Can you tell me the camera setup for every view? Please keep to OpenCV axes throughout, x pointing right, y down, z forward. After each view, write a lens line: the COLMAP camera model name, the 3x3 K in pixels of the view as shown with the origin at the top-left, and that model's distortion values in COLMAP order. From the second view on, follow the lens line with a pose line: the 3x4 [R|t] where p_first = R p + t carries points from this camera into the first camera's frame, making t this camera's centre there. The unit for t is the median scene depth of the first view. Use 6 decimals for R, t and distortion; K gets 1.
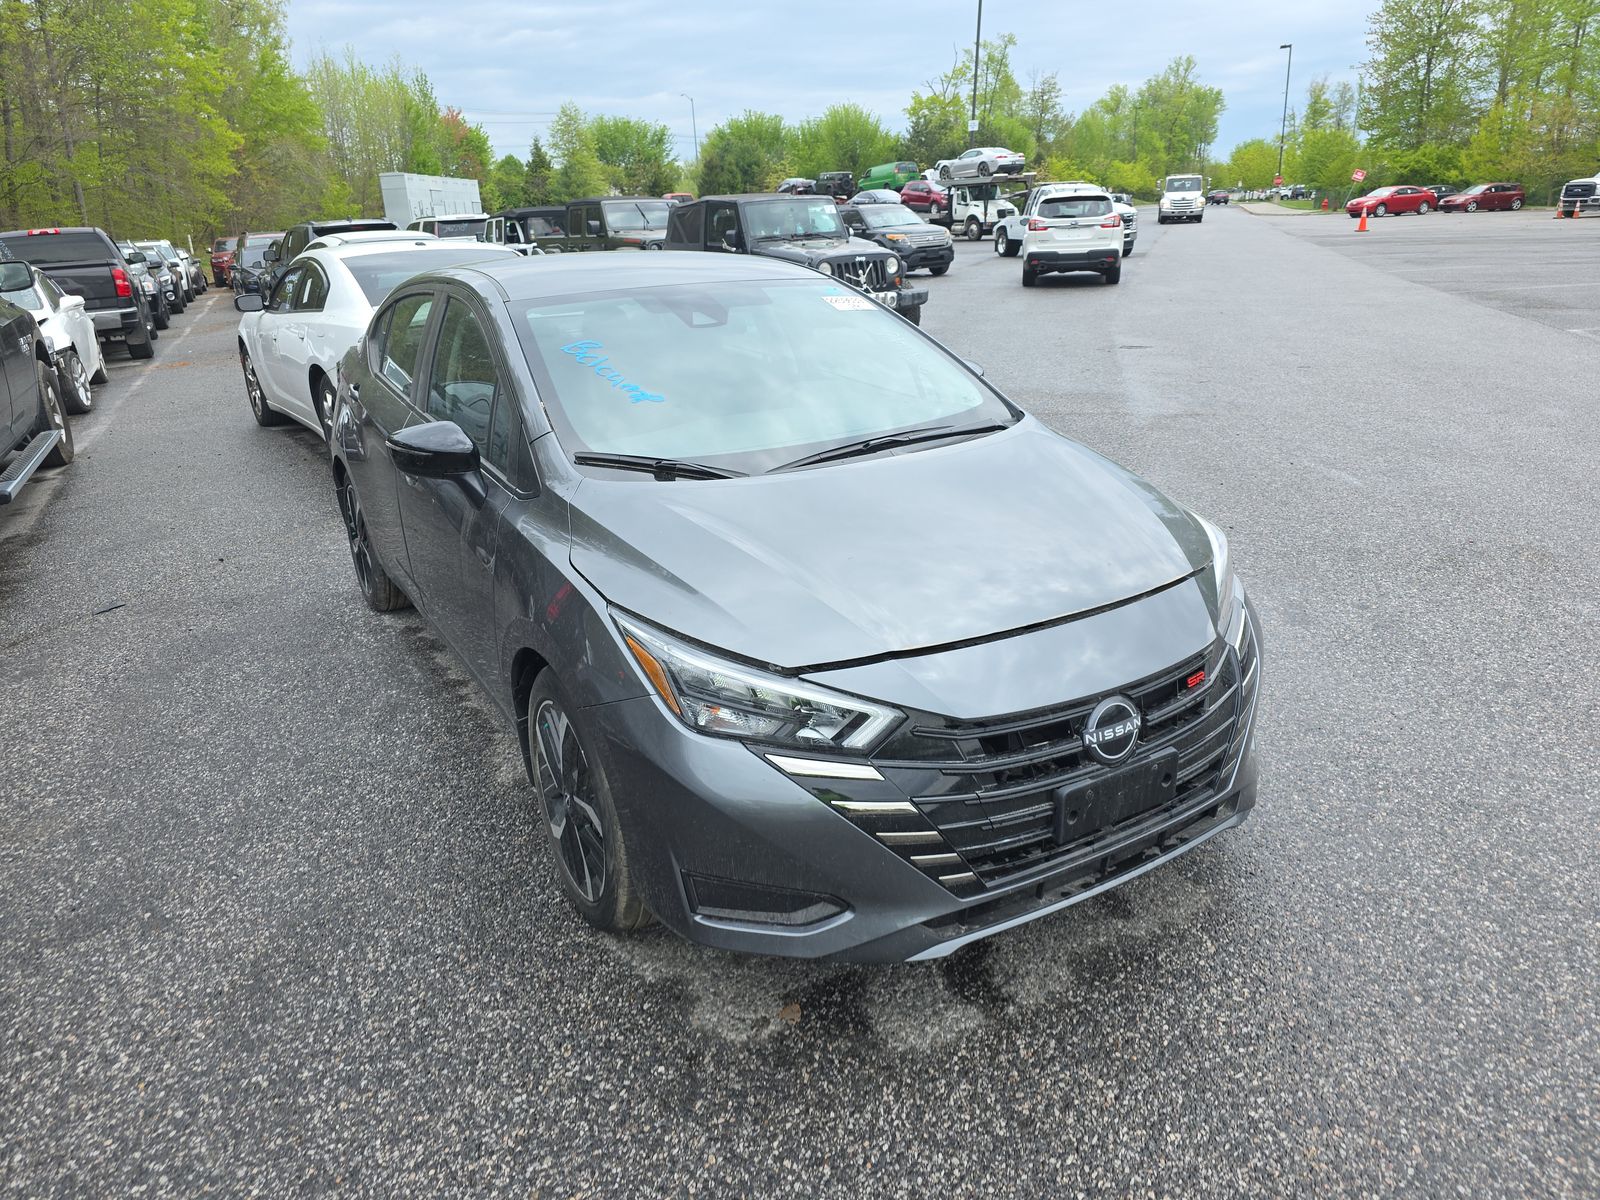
lens RADIAL K [[1103.6, 0, 818.6], [0, 1103.6, 569.1], [0, 0, 1]] dist [0.042669, -0.043564]
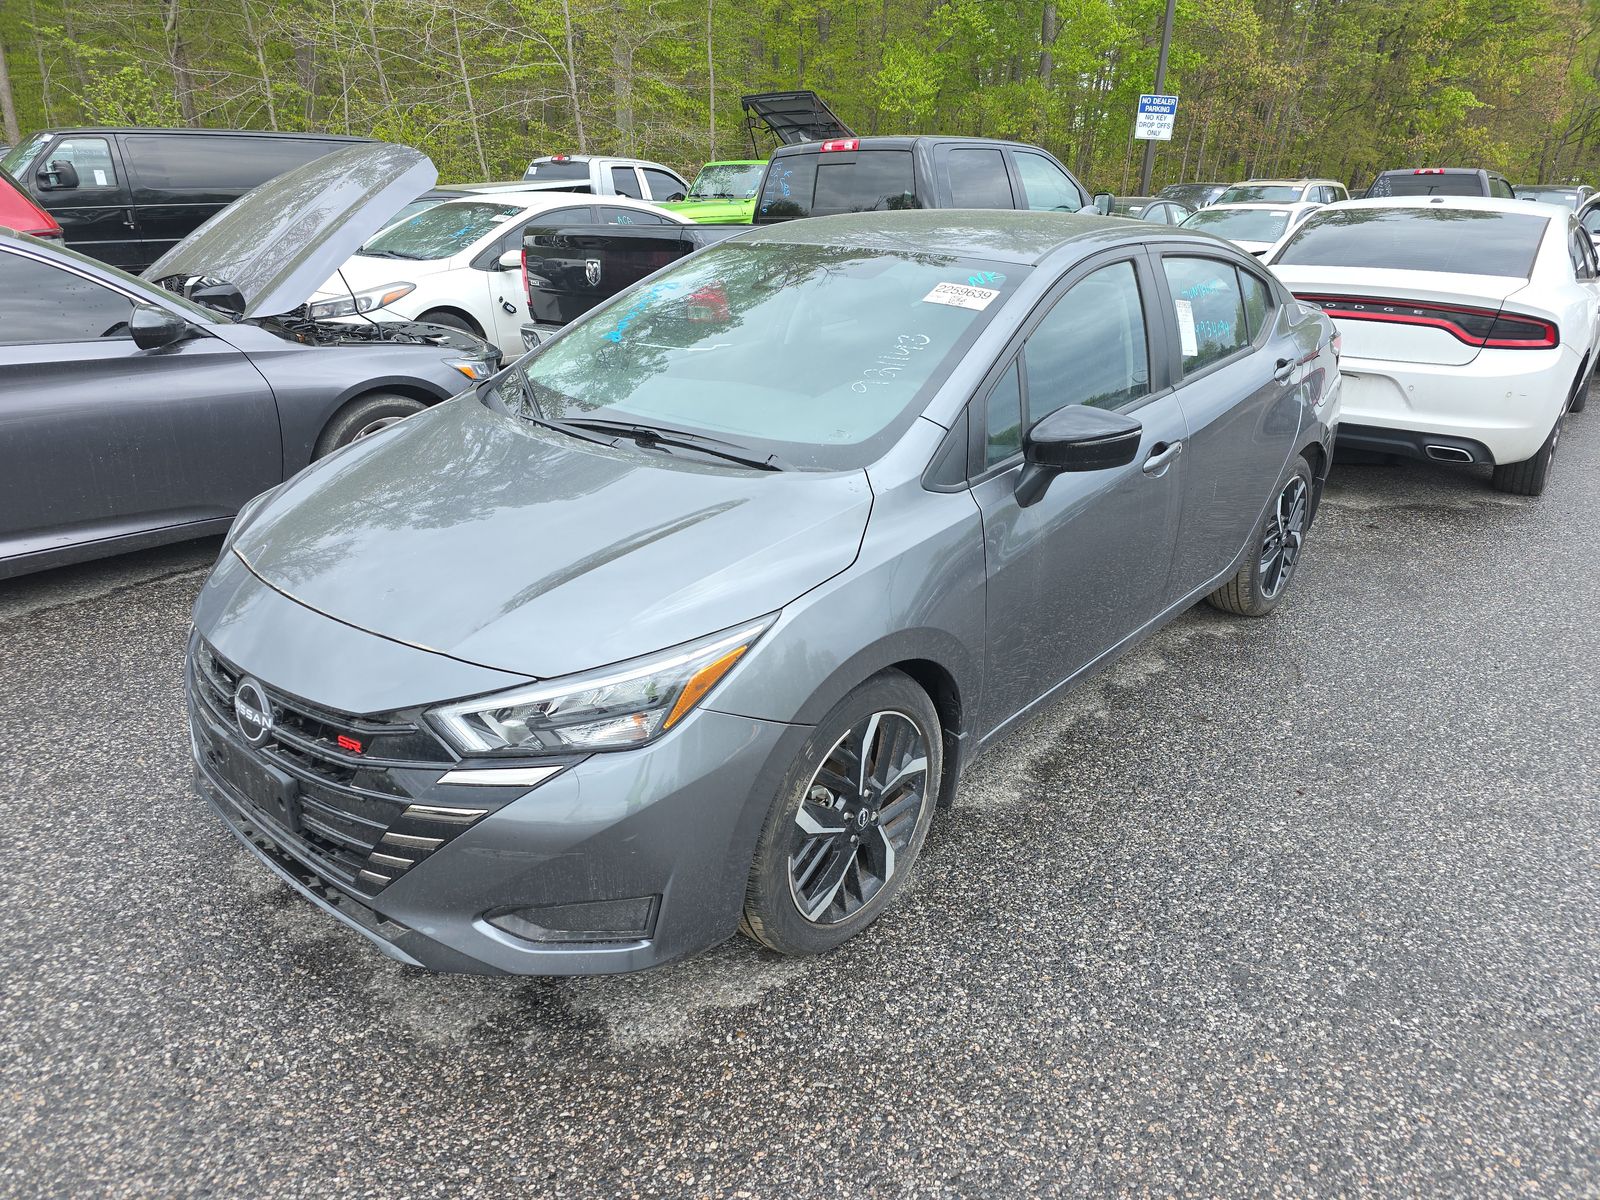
lens RADIAL K [[1103.6, 0, 796.3], [0, 1103.6, 605.8], [0, 0, 1]] dist [0.042669, -0.043564]
pose [[0.287449, 0.388296, -0.875557, 1.182923], [-0.319484, 0.900654, 0.294539, -0.367748], [0.902941, 0.195062, 0.382946, 0.998814]]
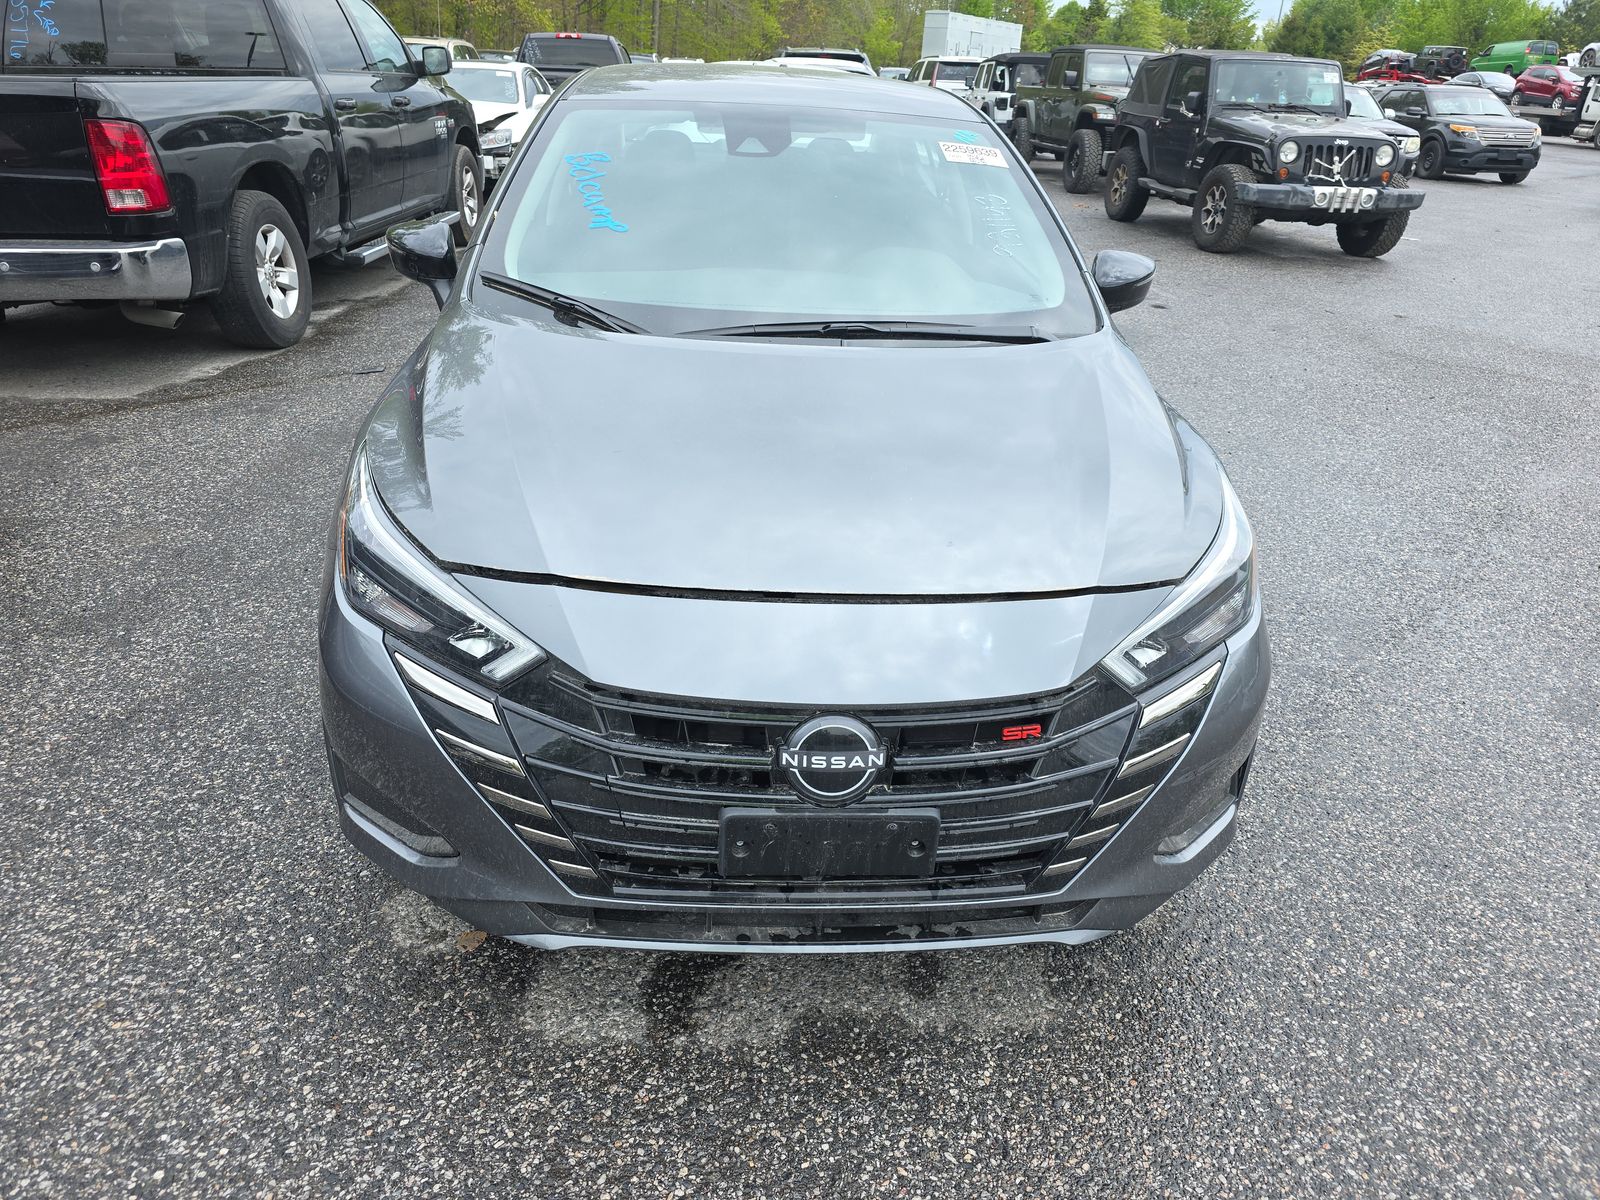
lens RADIAL K [[1103.6, 0, 794.2], [0, 1103.6, 601.0], [0, 0, 1]] dist [0.042669, -0.043564]
pose [[0.882960, 0.272647, -0.382158, 0.473868], [-0.218686, 0.959221, 0.179083, -0.076671], [0.415401, -0.074551, 0.906578, 0.323786]]
